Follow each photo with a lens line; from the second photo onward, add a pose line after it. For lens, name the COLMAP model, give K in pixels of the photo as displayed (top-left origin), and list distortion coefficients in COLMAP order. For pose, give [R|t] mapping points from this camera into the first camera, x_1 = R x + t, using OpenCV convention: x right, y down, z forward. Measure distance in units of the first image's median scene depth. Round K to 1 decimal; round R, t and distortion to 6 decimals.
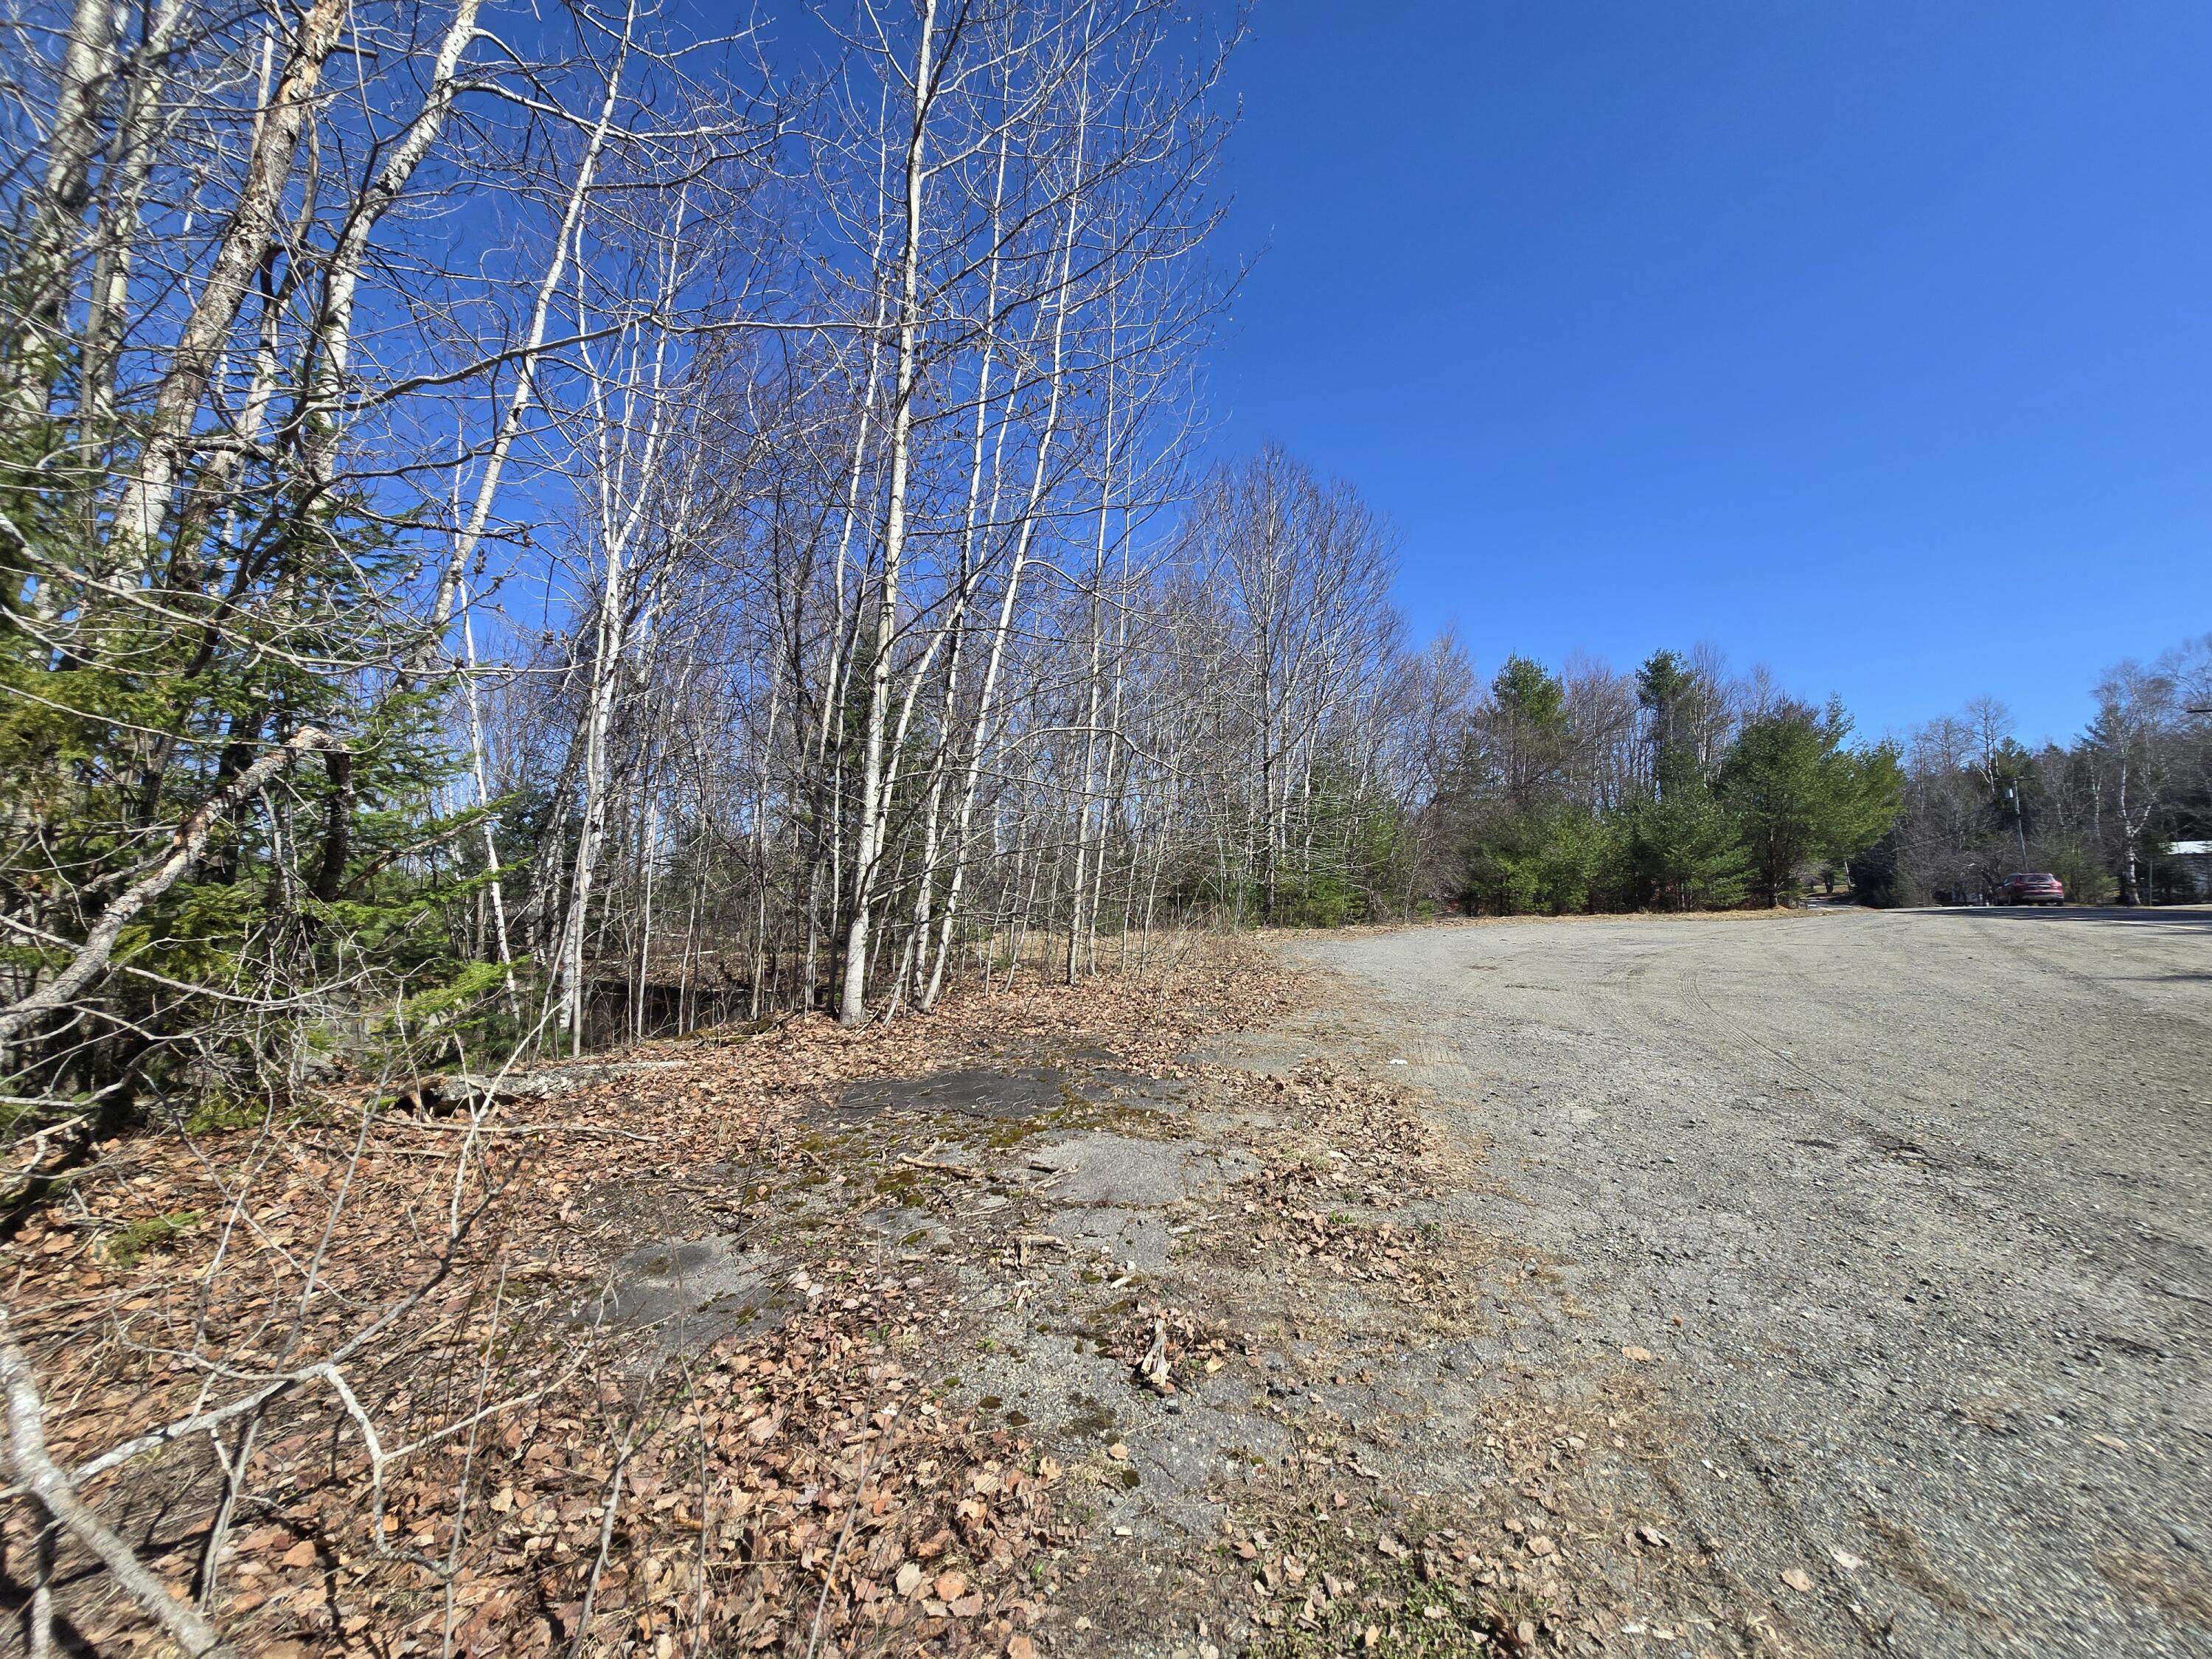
lens RADIAL K [[892.1, 0, 1095.1], [0, 892.1, 835.5], [0, 0, 1]] dist [-0.009130, 0.000401]
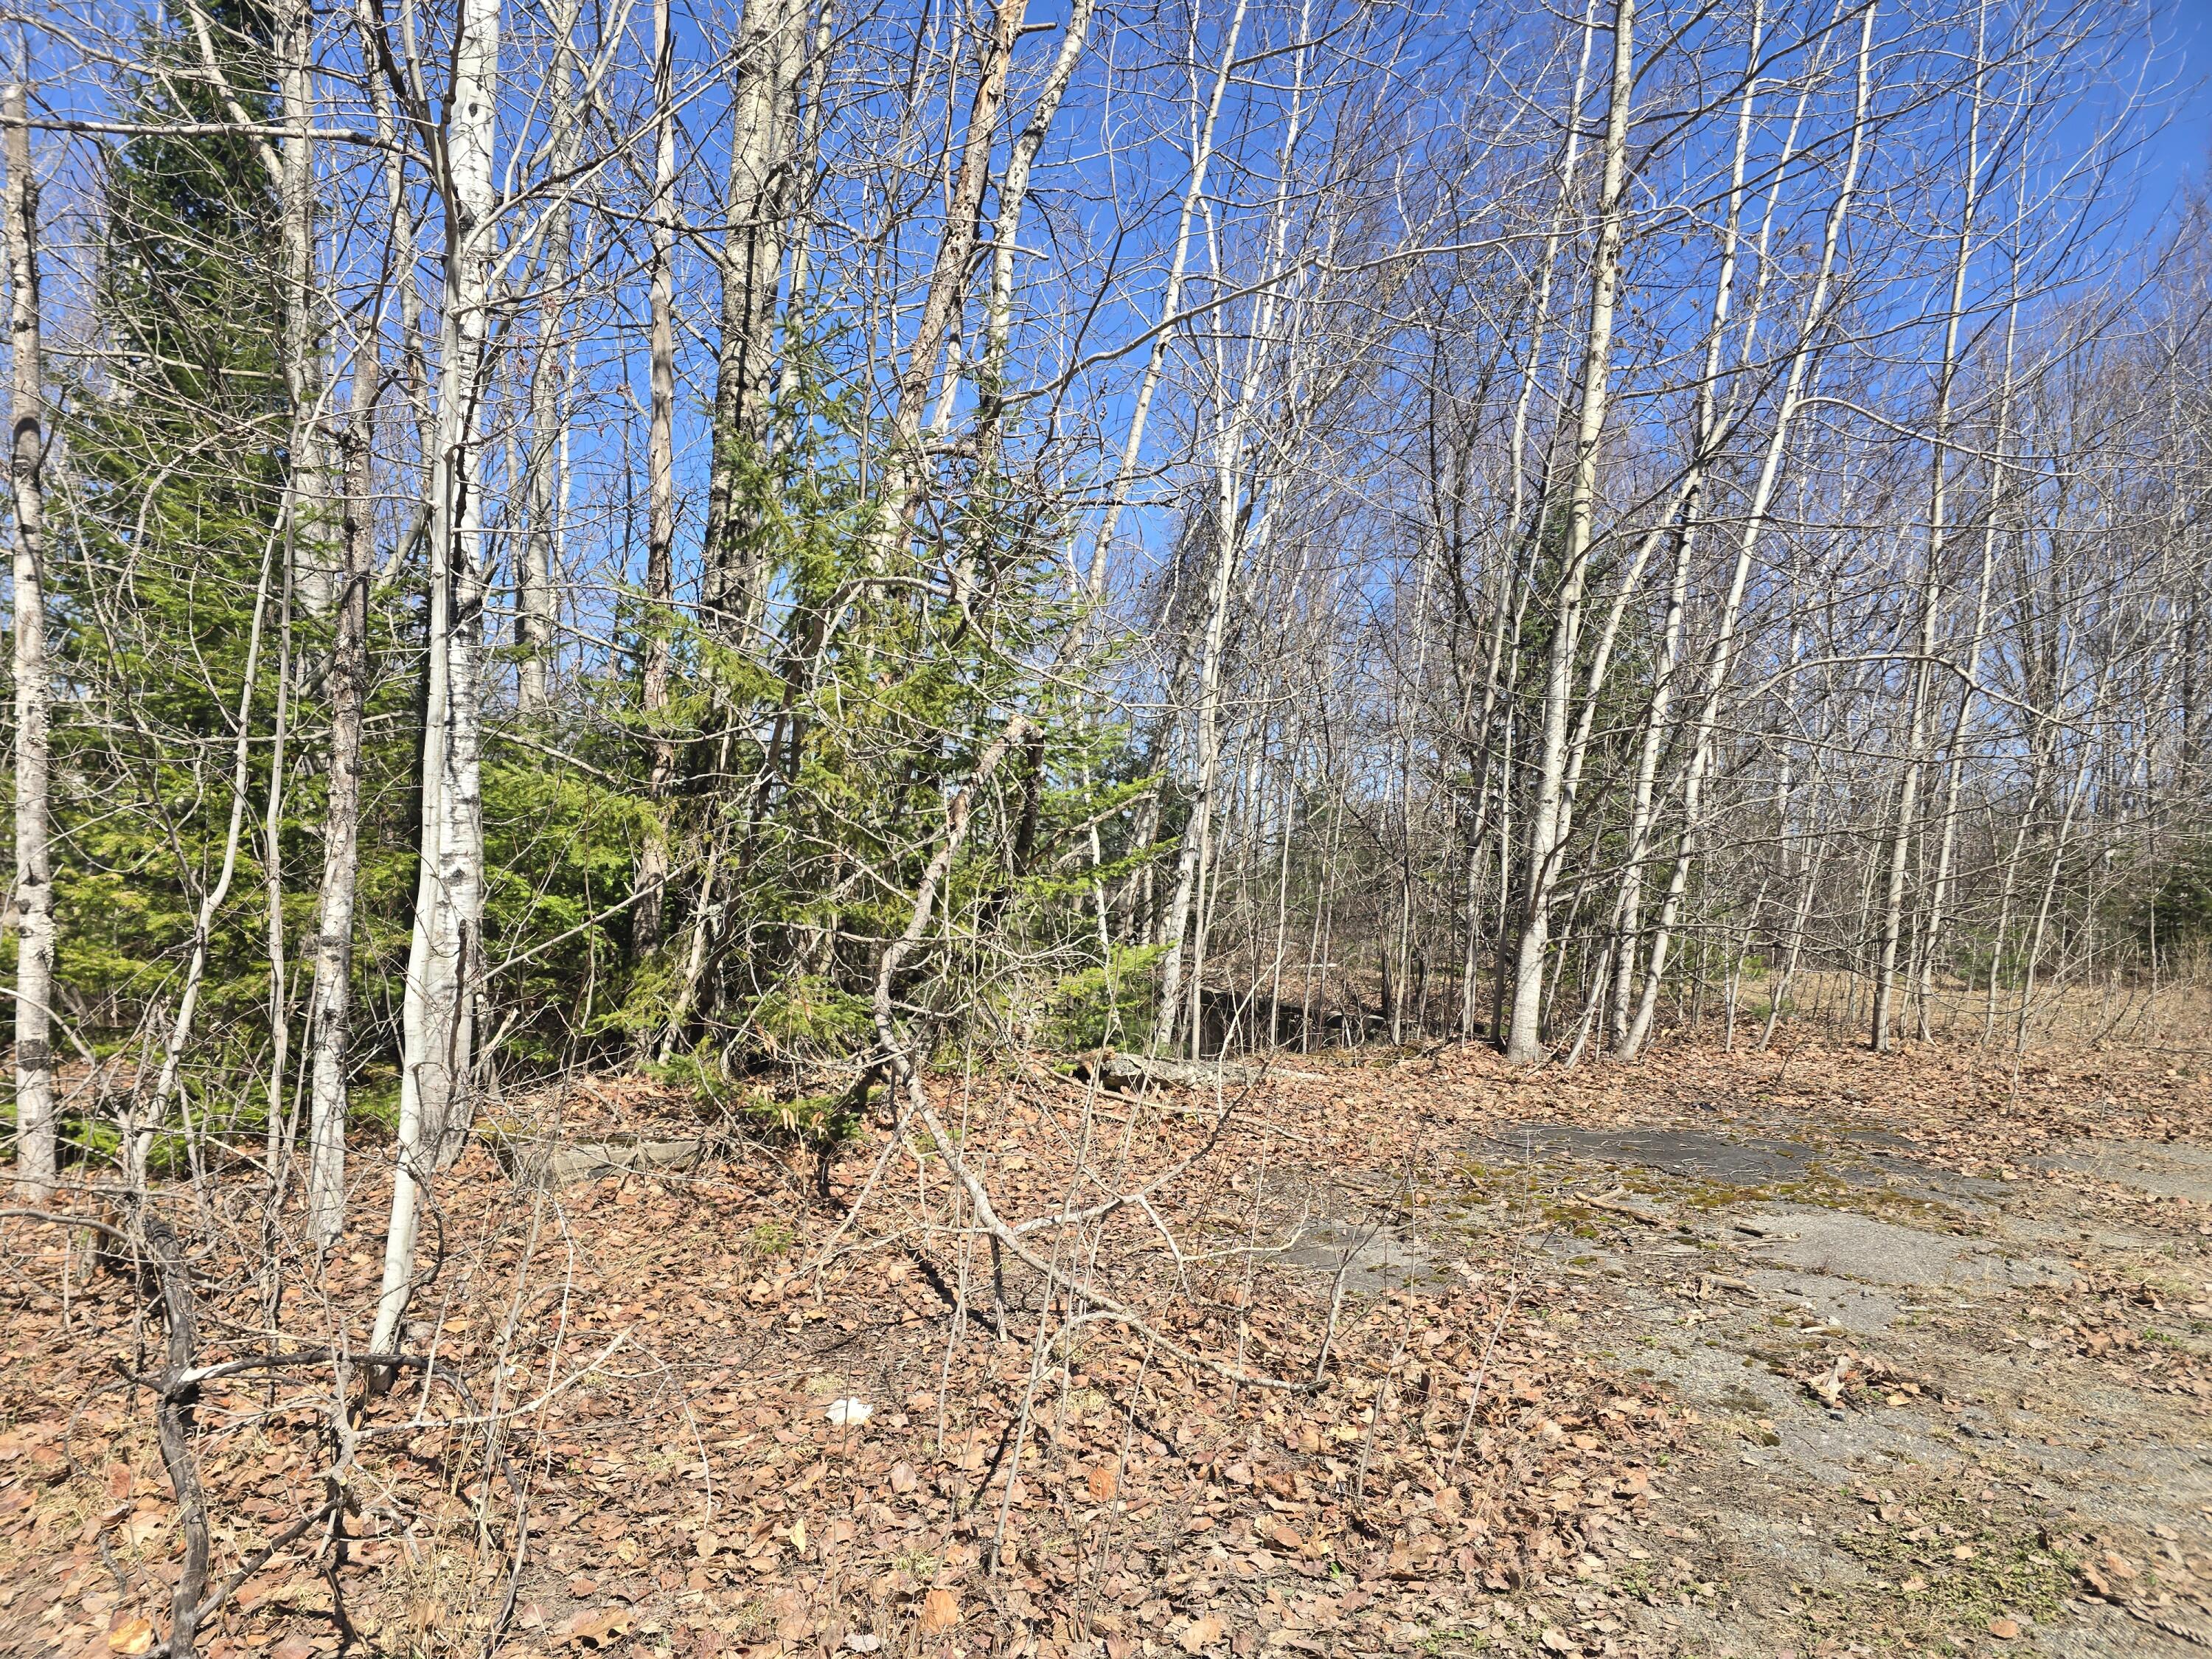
lens RADIAL K [[1469.3, 0, 1096.7], [0, 1469.3, 827.5], [0, 0, 1]] dist [0.052567, -0.003297]
pose [[0.849897, 0.019017, -0.526605, 0.079245], [-0.009047, 0.999728, 0.021501, -0.012418], [0.526871, -0.013509, 0.849838, -0.264141]]
